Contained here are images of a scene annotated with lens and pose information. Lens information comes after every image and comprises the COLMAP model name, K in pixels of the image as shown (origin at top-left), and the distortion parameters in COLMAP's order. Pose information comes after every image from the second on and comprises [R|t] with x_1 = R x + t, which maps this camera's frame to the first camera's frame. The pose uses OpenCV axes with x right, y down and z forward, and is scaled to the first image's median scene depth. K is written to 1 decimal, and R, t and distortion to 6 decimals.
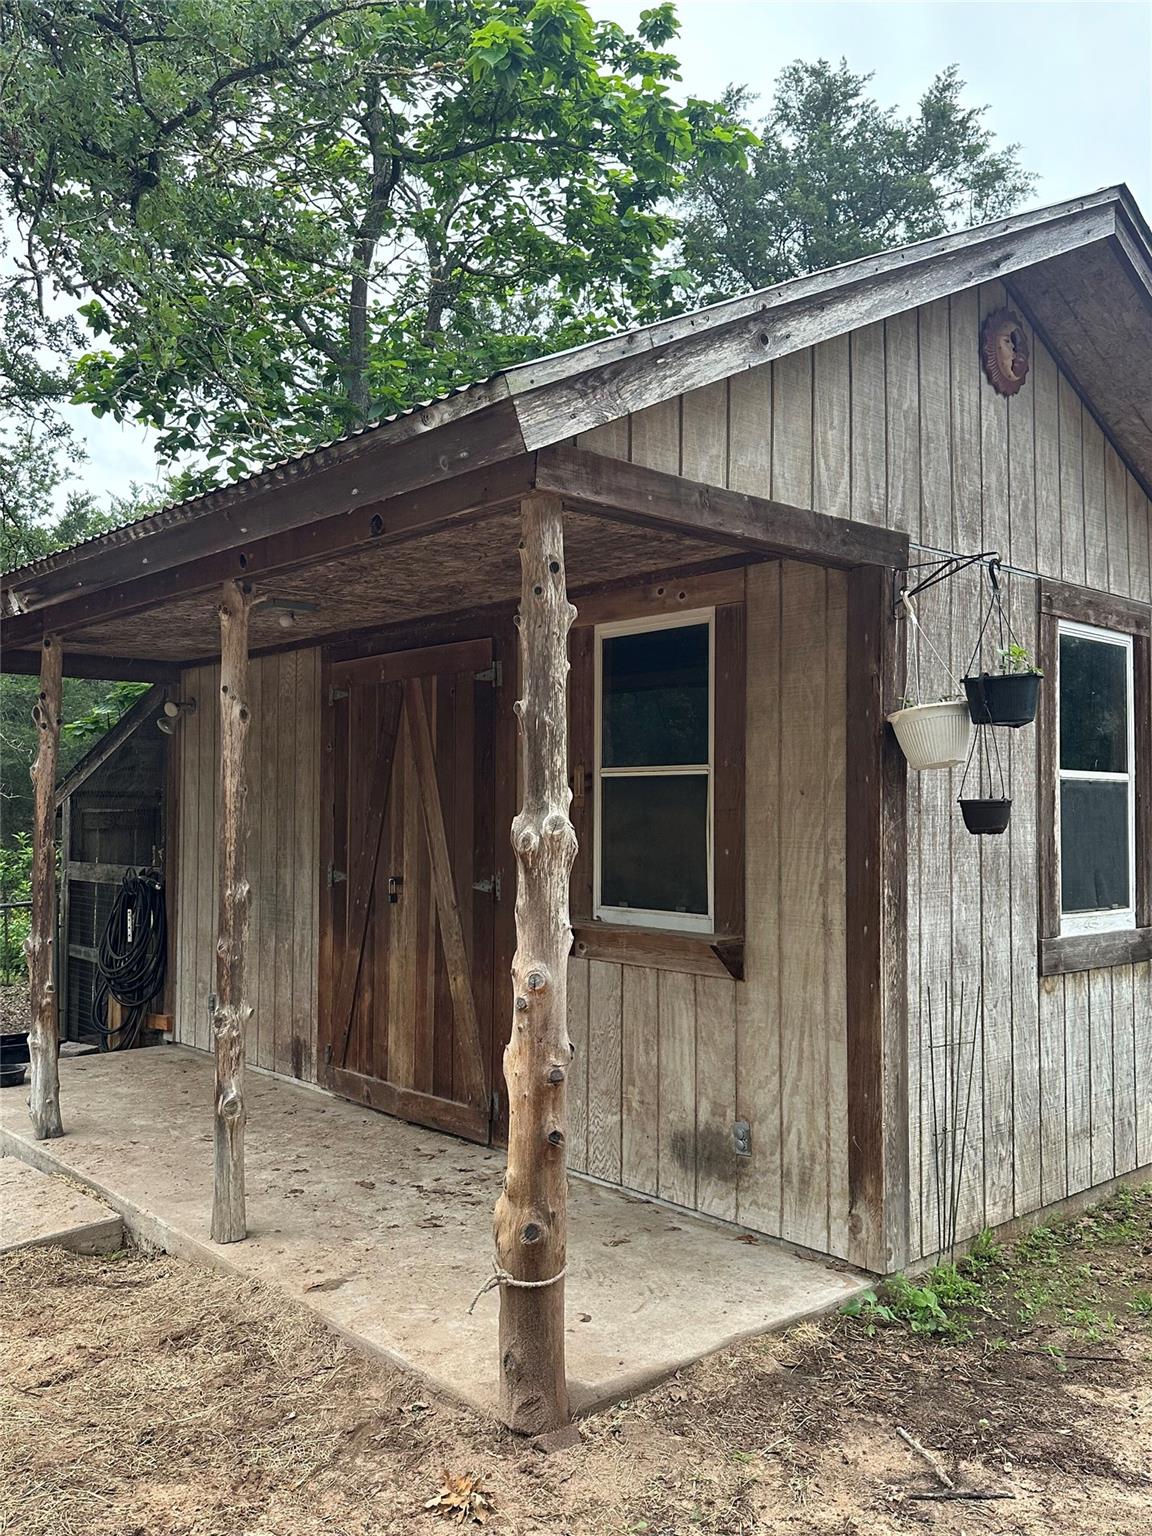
lens RADIAL K [[1268.0, 0, 576.9], [0, 1268.0, 771.0], [0, 0, 1]] dist [0.068023, 0.000518]
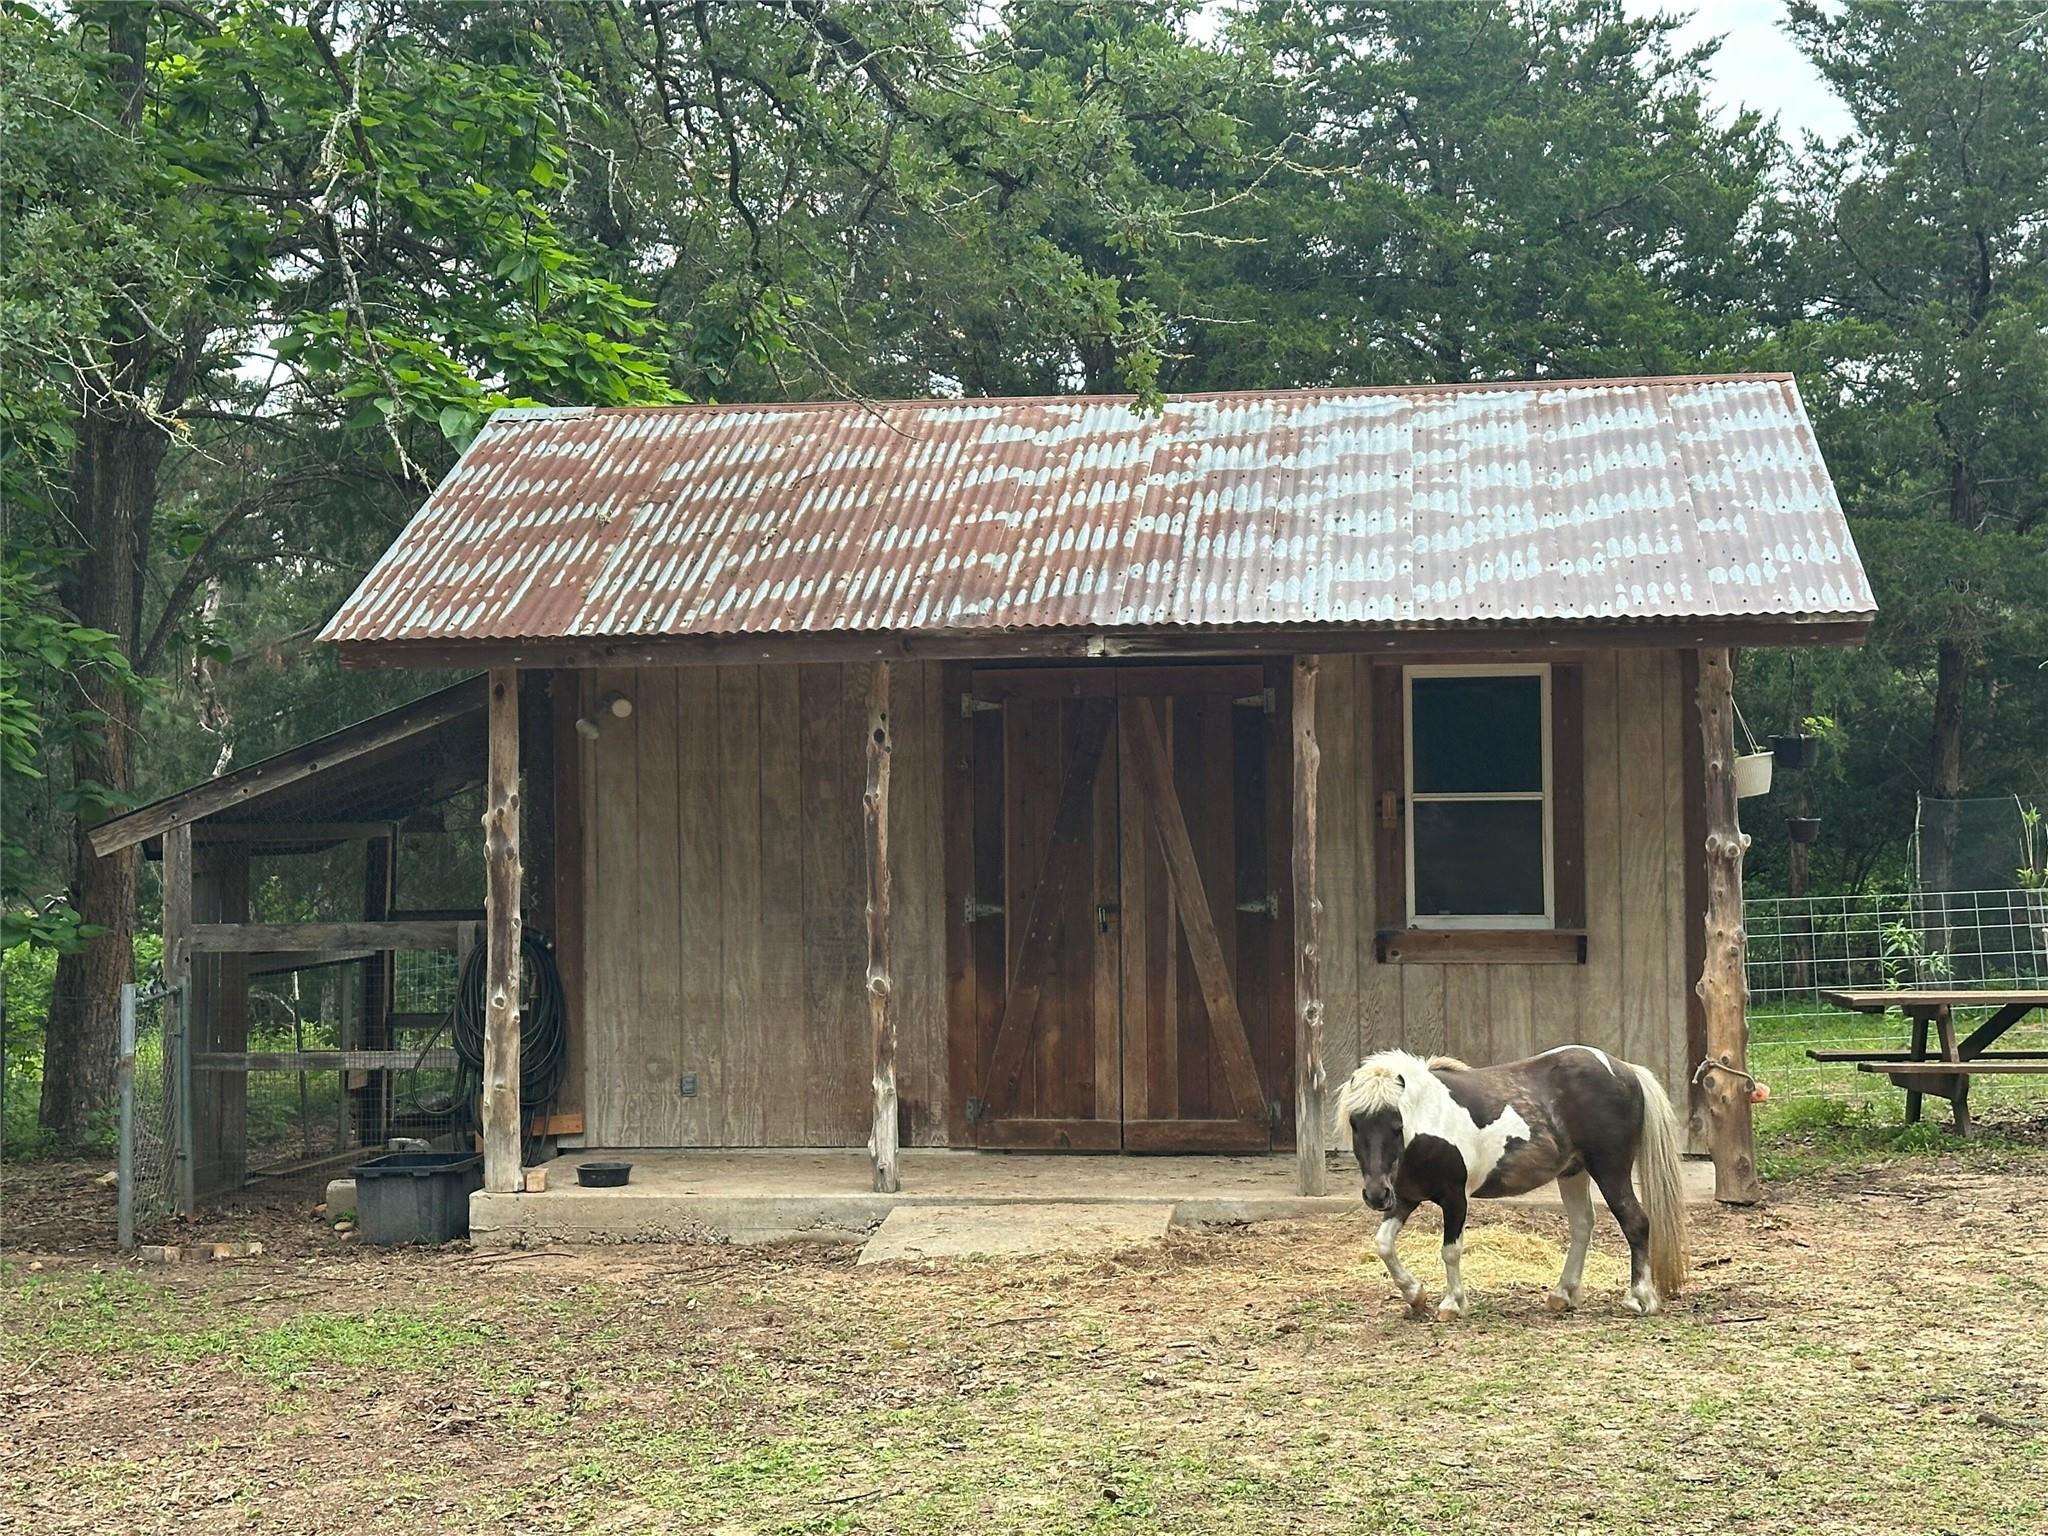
lens RADIAL K [[3156.2, 0, 1023.6], [0, 3156.2, 767.5], [0, 0, 1]] dist [-0.044342, 0.000000]
pose [[0.759157, -0.002457, 0.650903, -2.062798], [-0.007852, 0.999886, 0.012931, -0.058944], [-0.650860, -0.014928, 0.759051, -0.897620]]
